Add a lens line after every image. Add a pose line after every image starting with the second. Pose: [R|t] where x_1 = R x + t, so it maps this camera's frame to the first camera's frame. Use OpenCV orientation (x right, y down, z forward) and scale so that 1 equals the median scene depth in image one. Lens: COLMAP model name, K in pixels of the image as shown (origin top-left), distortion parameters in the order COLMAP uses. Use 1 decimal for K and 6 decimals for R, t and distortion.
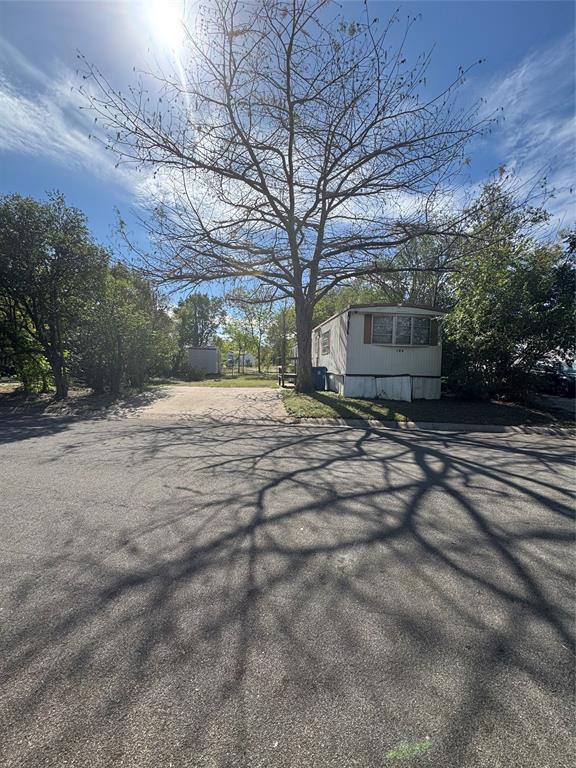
lens RADIAL K [[305.9, 0, 288.0], [0, 305.9, 386.1], [0, 0, 1]] dist [-0.002715, -0.000259]
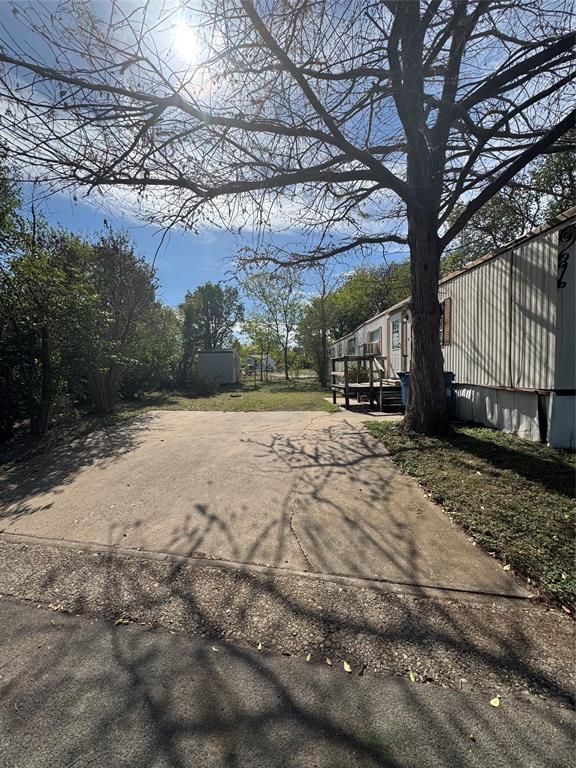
lens RADIAL K [[305.9, 0, 288.0], [0, 305.9, 386.1], [0, 0, 1]] dist [-0.002715, -0.000259]
pose [[0.997600, -0.032027, -0.061396, -0.044620], [0.031295, 0.999428, -0.012846, -0.017798], [0.061772, 0.010893, 0.998031, 0.209570]]
